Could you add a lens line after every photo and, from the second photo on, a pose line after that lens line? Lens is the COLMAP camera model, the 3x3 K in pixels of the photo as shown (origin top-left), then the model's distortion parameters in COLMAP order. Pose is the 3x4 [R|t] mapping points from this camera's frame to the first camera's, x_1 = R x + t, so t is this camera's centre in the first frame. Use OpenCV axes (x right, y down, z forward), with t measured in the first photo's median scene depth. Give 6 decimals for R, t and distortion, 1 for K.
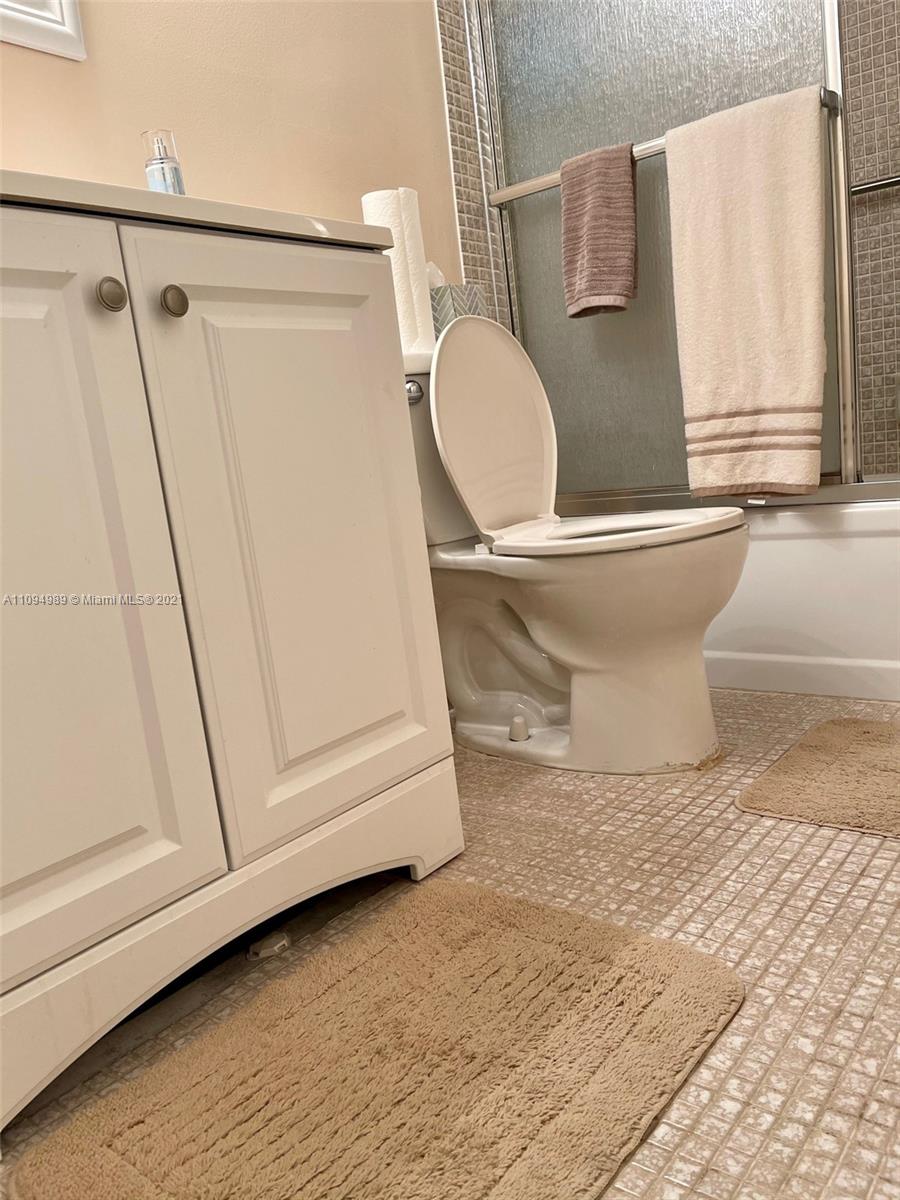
lens RADIAL K [[903.4, 0, 447.8], [0, 903.4, 601.4], [0, 0, 1]] dist [0.062467, -0.093922]
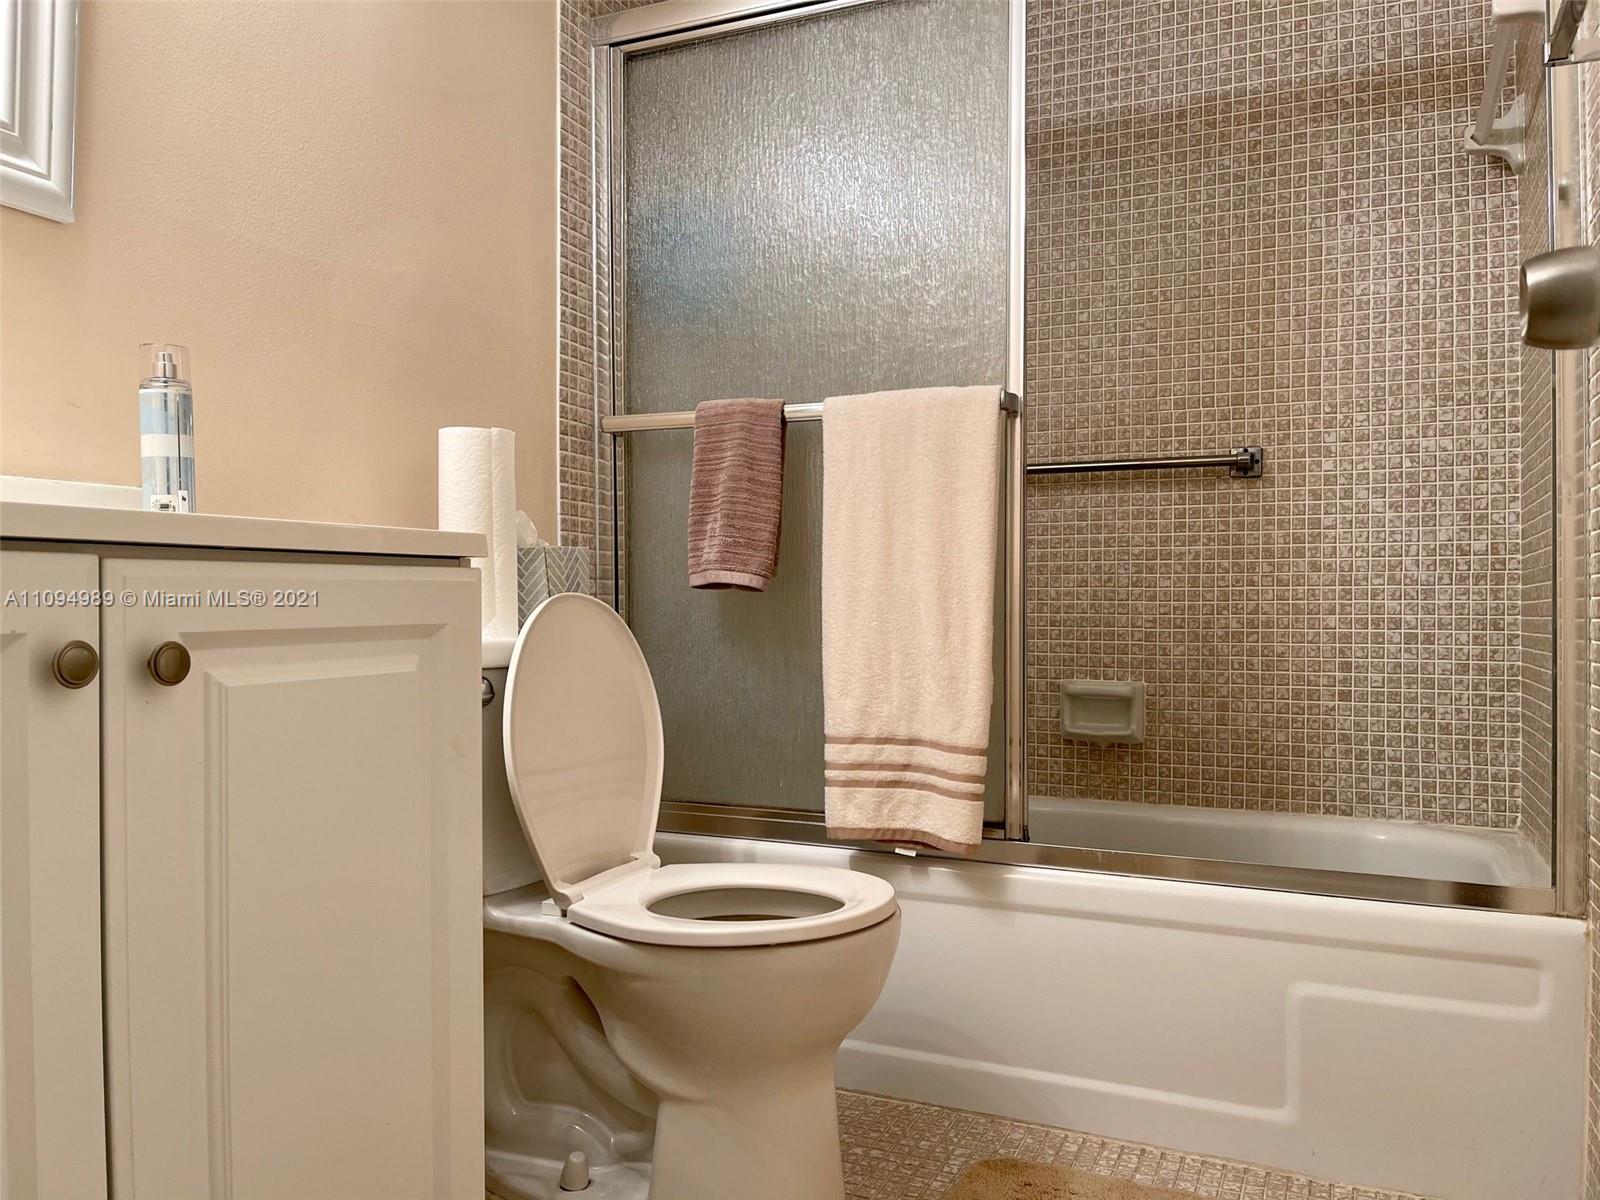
lens RADIAL K [[1204.5, 0, 801.8], [0, 1204.5, 600.9], [0, 0, 1]] dist [0.062467, -0.093922]
pose [[0.961968, 0.112270, 0.249026, -0.036346], [-0.064934, 0.979488, -0.190751, -0.119635], [-0.265334, 0.167326, 0.949526, -0.015694]]
